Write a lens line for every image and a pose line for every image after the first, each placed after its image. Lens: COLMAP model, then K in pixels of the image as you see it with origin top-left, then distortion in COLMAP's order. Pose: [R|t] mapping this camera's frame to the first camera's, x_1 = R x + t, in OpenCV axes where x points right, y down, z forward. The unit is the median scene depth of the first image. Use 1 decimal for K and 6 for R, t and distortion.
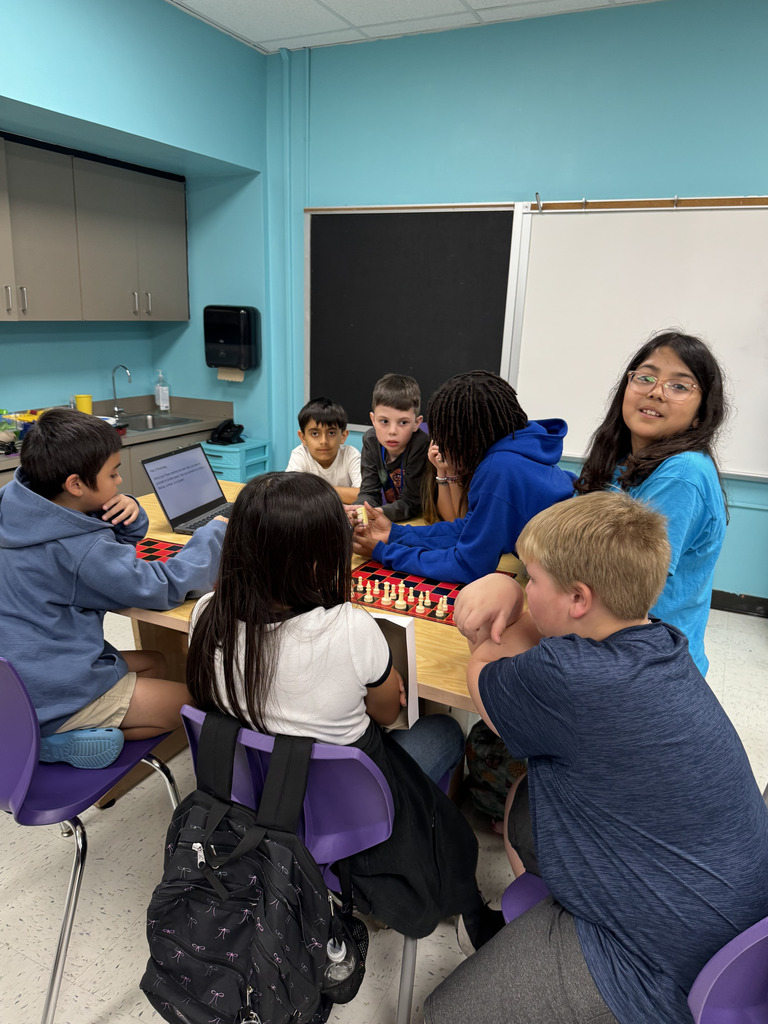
lens RADIAL K [[730.9, 0, 377.7], [0, 730.9, 505.1], [0, 0, 1]] dist [0.129456, -0.221454]
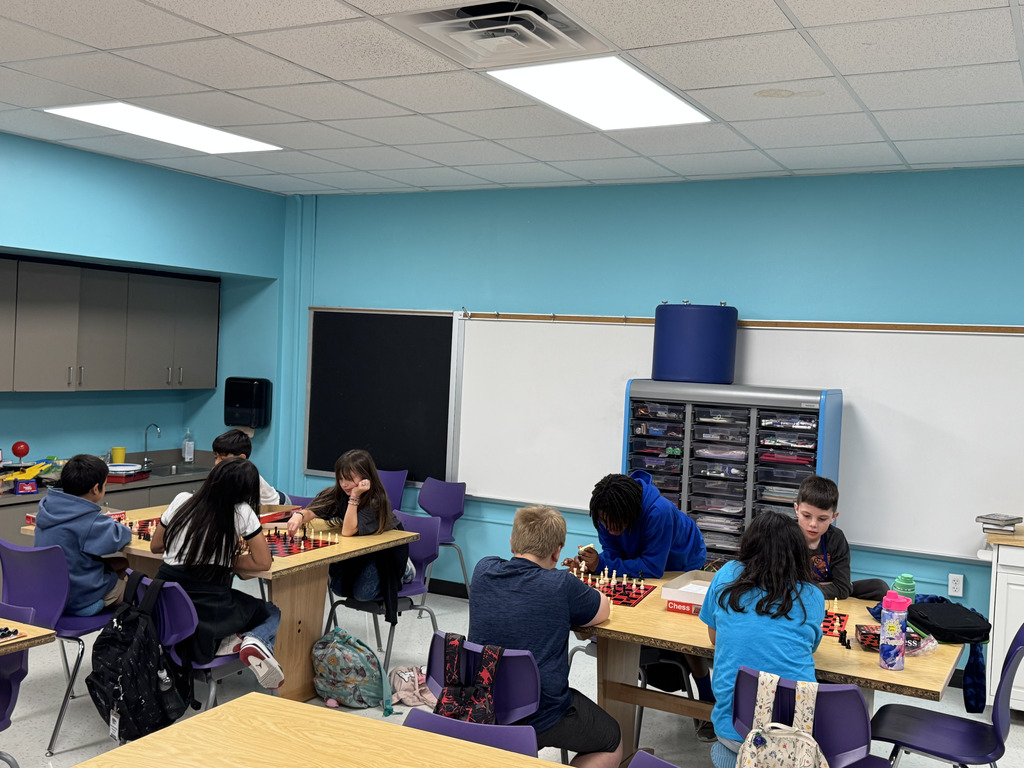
lens RADIAL K [[1059.7, 0, 512.0], [0, 1059.7, 384.0], [0, 0, 1]] dist [0.174863, -0.011835]
pose [[0.999007, 0.015700, -0.041689, 0.322283], [-0.024692, 0.974077, -0.224864, 0.135447], [0.037078, 0.225671, 0.973498, -0.738641]]
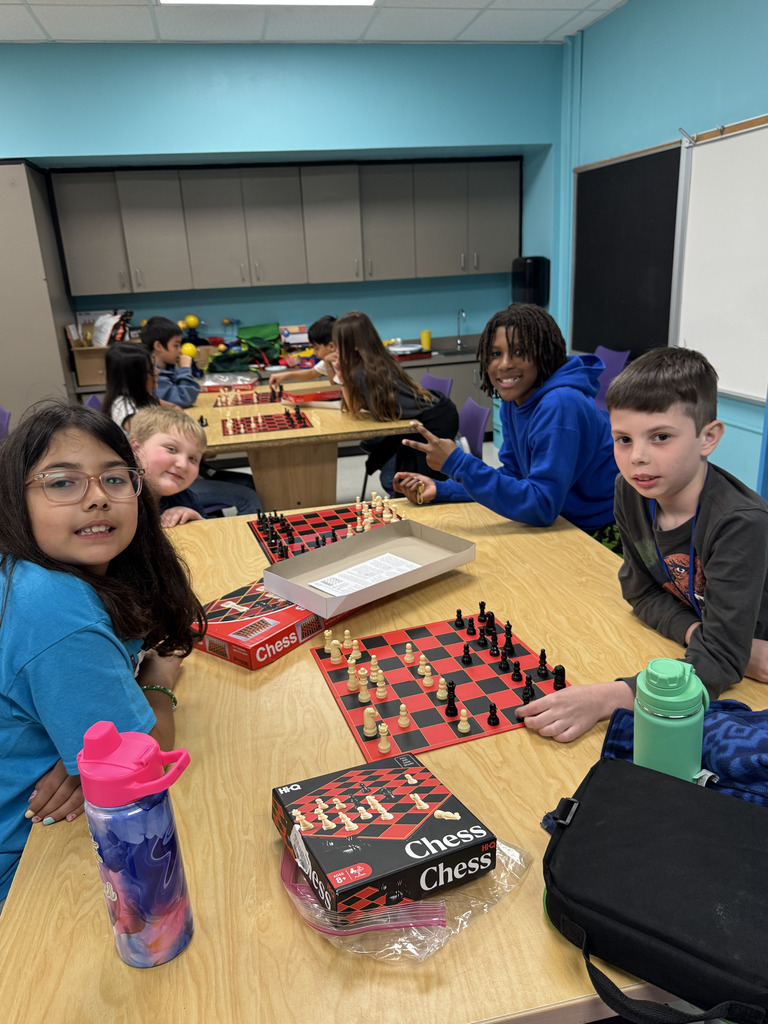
lens RADIAL K [[780.0, 0, 384.0], [0, 780.0, 512.0], [0, 0, 1]] dist [-0.009288, -0.008784]
pose [[0.608611, 0.177010, -0.773473, 0.735454], [-0.137623, 0.983574, 0.116802, 0.028013], [0.781443, 0.035361, 0.622974, 0.023520]]
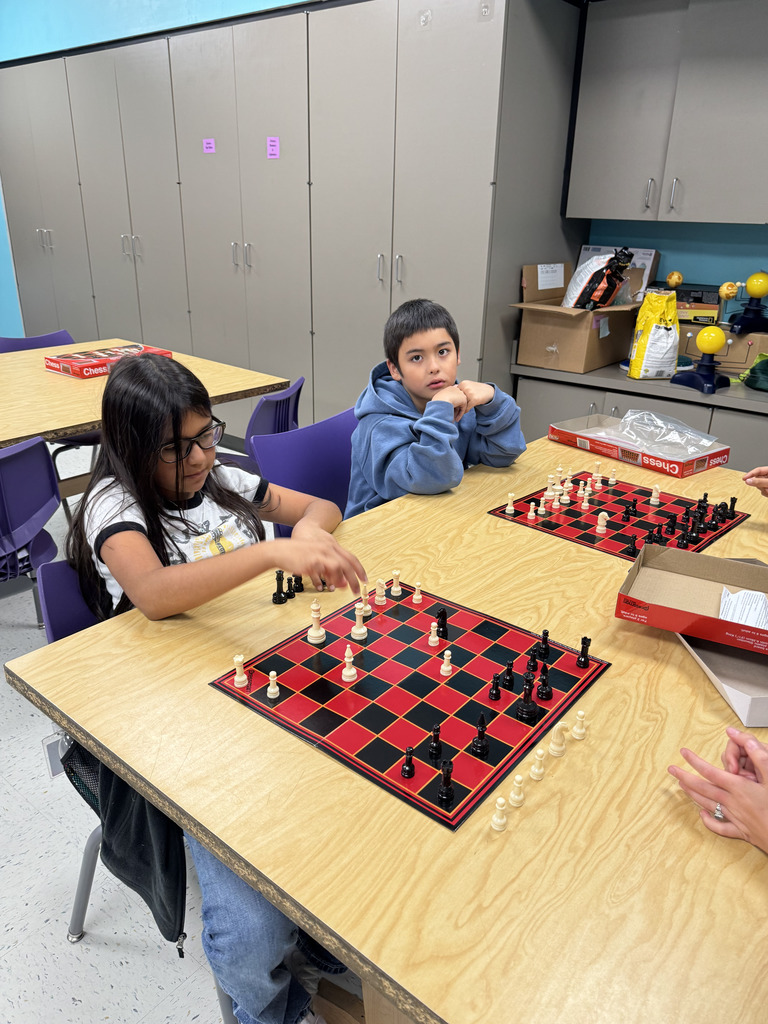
lens RADIAL K [[730.9, 0, 377.7], [0, 730.9, 505.1], [0, 0, 1]] dist [0.129456, -0.221454]
pose [[-0.250057, 0.329329, -0.910502, 0.232345], [-0.272485, 0.878434, 0.392564, -0.087571], [0.929098, 0.346261, -0.129922, 0.421245]]
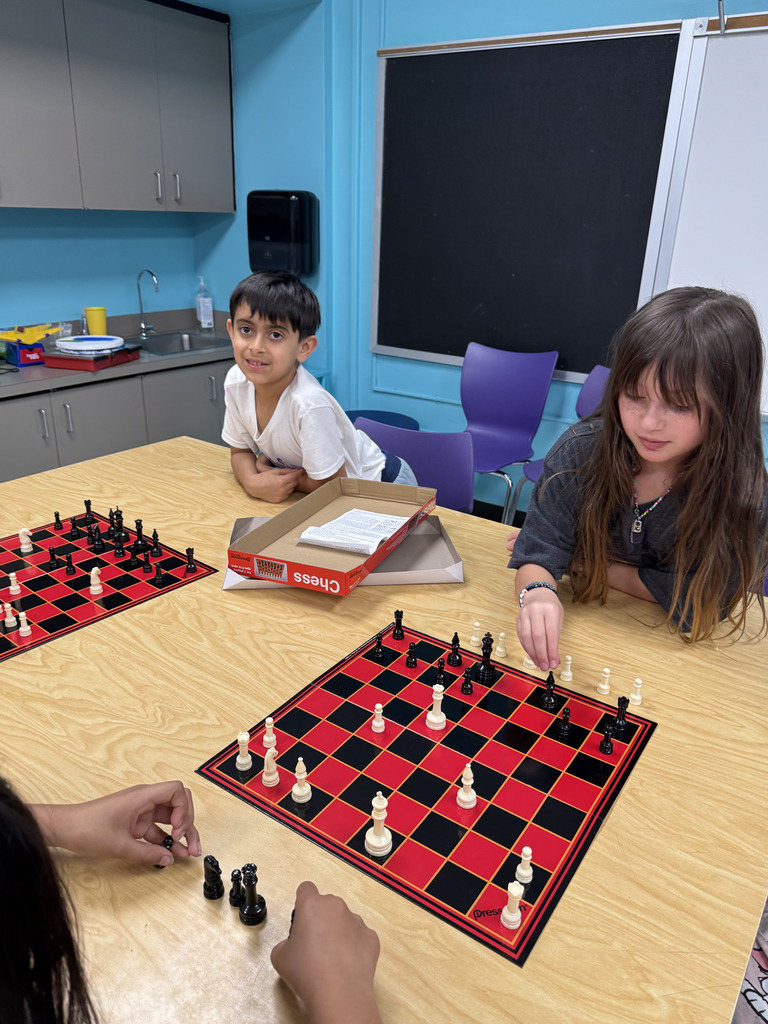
lens RADIAL K [[746.8, 0, 384.0], [0, 746.8, 512.0], [0, 0, 1]] dist [0.001745, -0.003381]
pose [[0.986782, 0.060065, -0.150512, 0.042623], [-0.042334, 0.992068, 0.118355, -0.036685], [0.156427, -0.110419, 0.981498, 0.225783]]
